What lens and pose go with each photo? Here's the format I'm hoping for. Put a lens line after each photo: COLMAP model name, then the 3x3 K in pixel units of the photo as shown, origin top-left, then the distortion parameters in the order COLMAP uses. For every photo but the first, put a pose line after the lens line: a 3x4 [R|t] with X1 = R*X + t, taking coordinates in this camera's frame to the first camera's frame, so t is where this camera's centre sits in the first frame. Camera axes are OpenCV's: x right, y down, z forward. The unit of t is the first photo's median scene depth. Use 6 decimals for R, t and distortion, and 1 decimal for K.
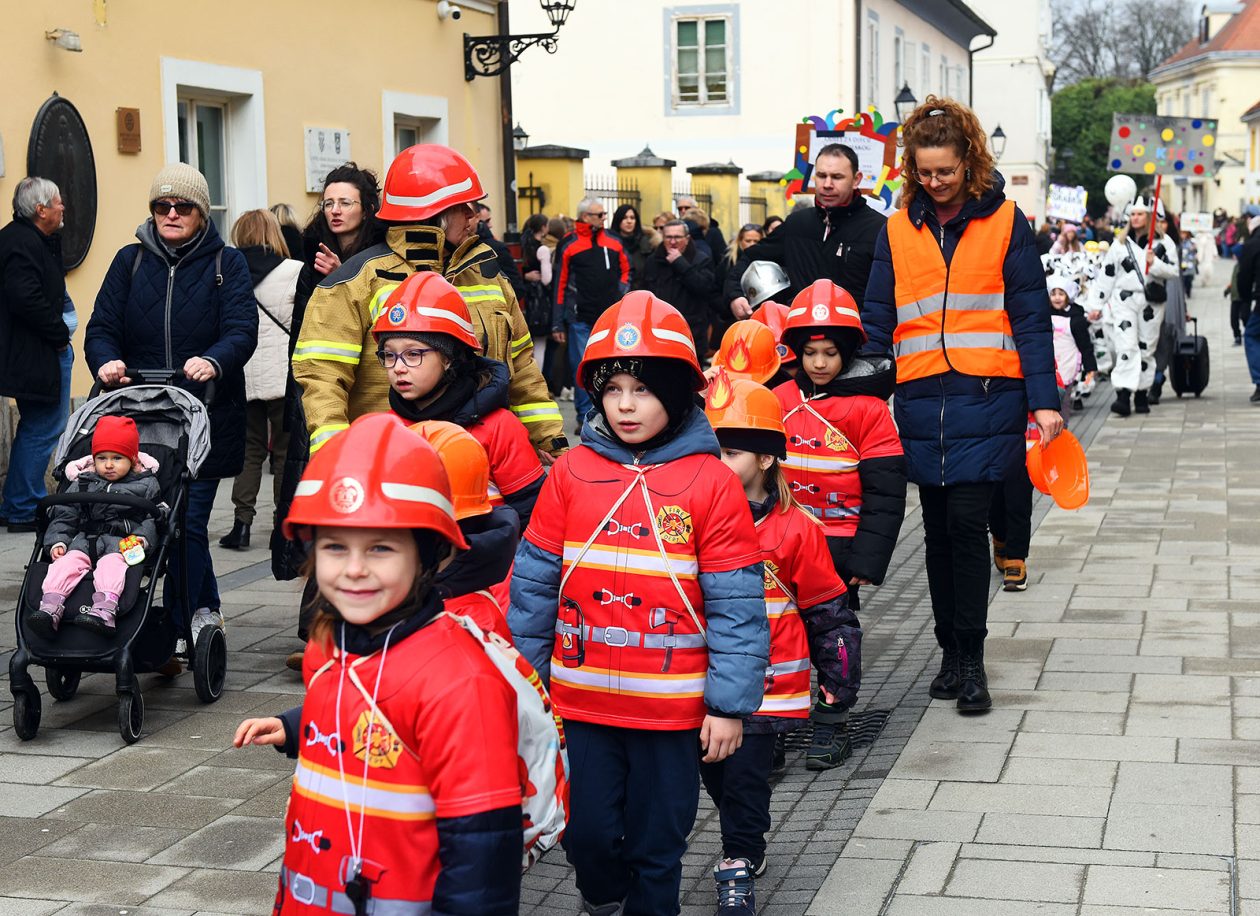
lens RADIAL K [[2230.3, 0, 631.4], [0, 2230.3, 489.6], [0, 0, 1]] dist [0.084561, -0.047702]
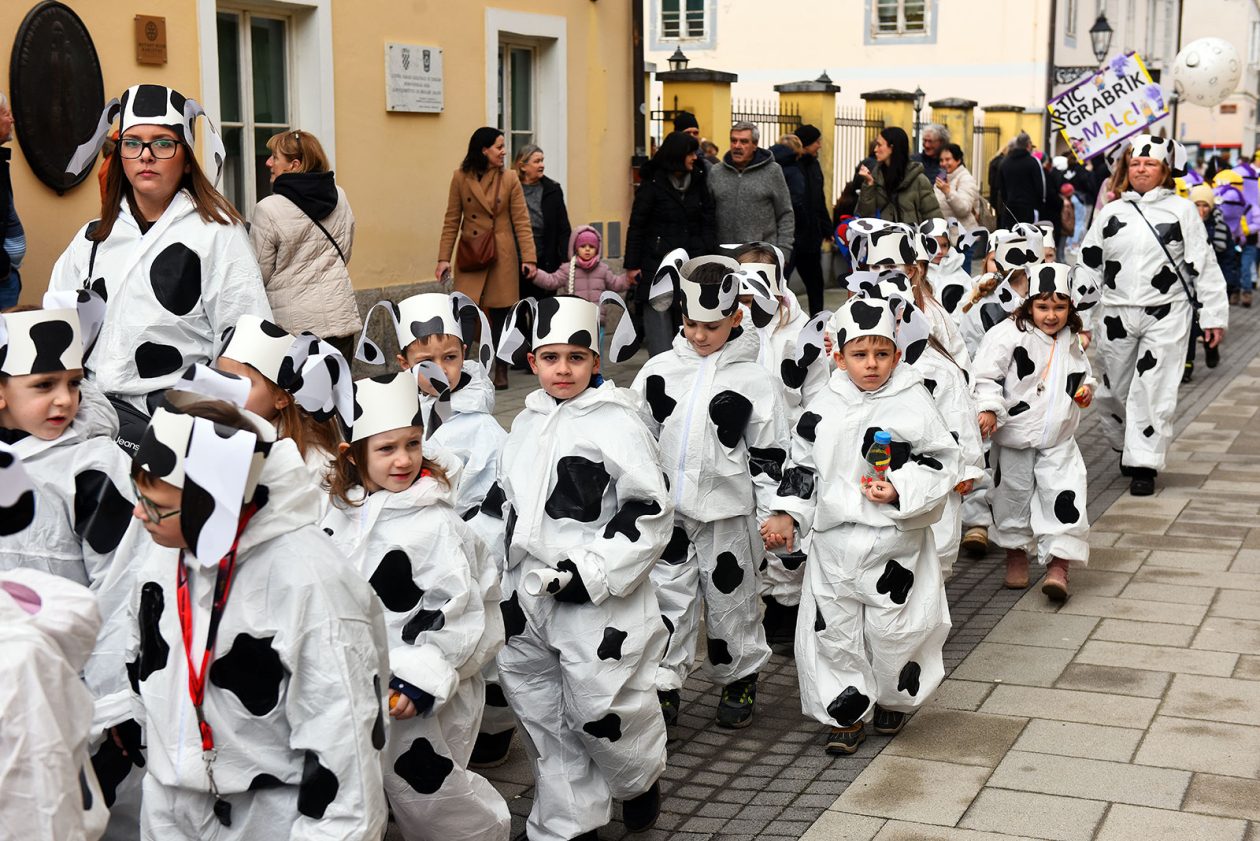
lens RADIAL K [[1959.0, 0, 650.5], [0, 1959.0, 416.9], [0, 0, 1]] dist [0.129485, -0.050988]
pose [[0.992539, 0.027569, -0.118770, 0.046200], [-0.025472, 0.999492, 0.019137, -0.013797], [0.119237, -0.015969, 0.992737, 0.113666]]
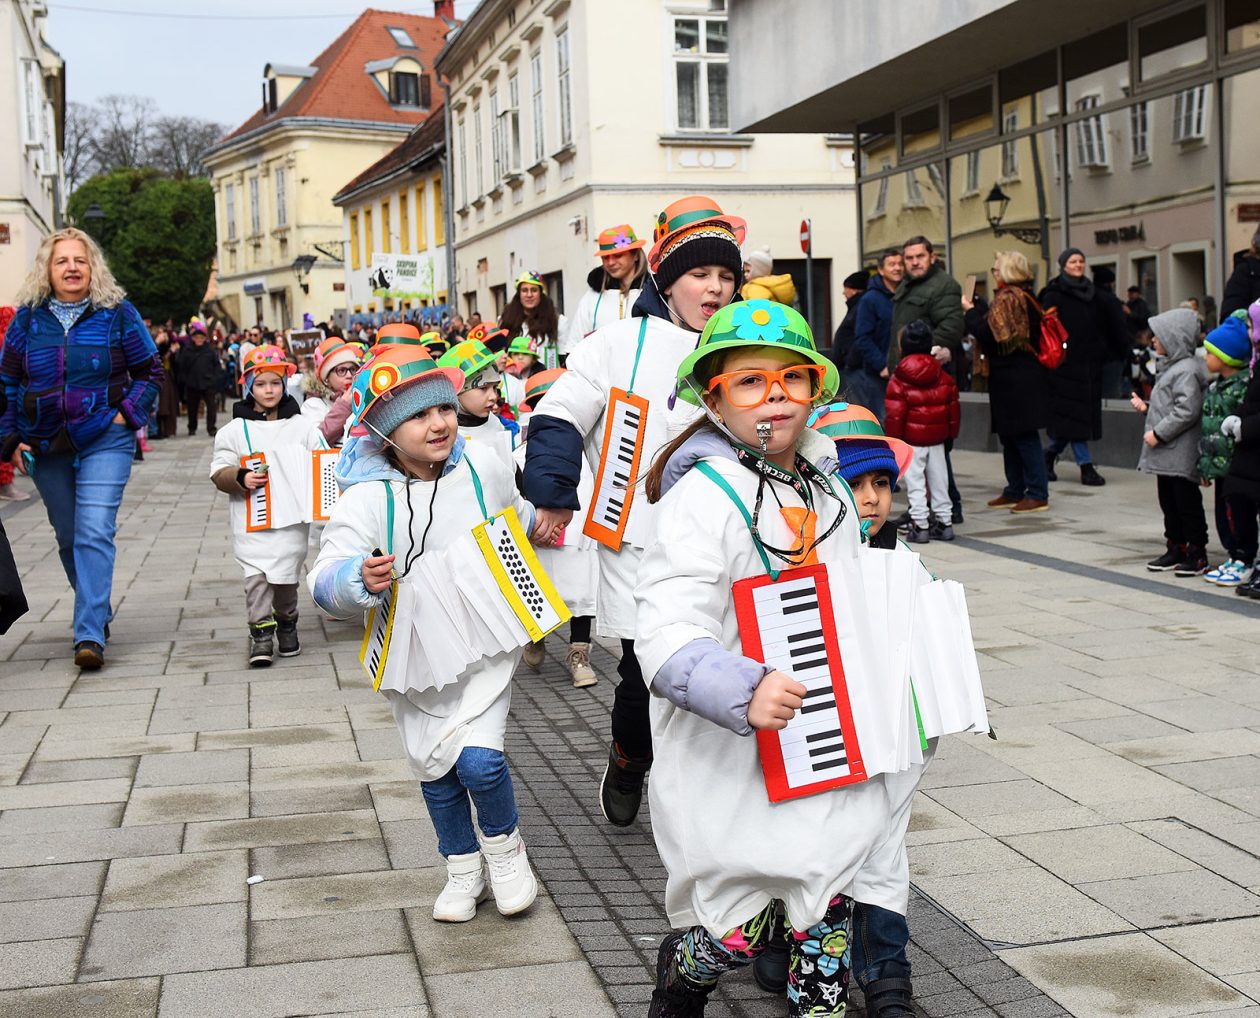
lens RADIAL K [[1887.5, 0, 630.0], [0, 1887.5, 509.0], [0, 0, 1]] dist [0.057643, 0.095833]
pose [[0.897418, -0.043588, 0.439023, 0.260469], [0.062010, 0.997691, -0.027702, -0.130815], [-0.436802, 0.052085, 0.898049, 1.308960]]
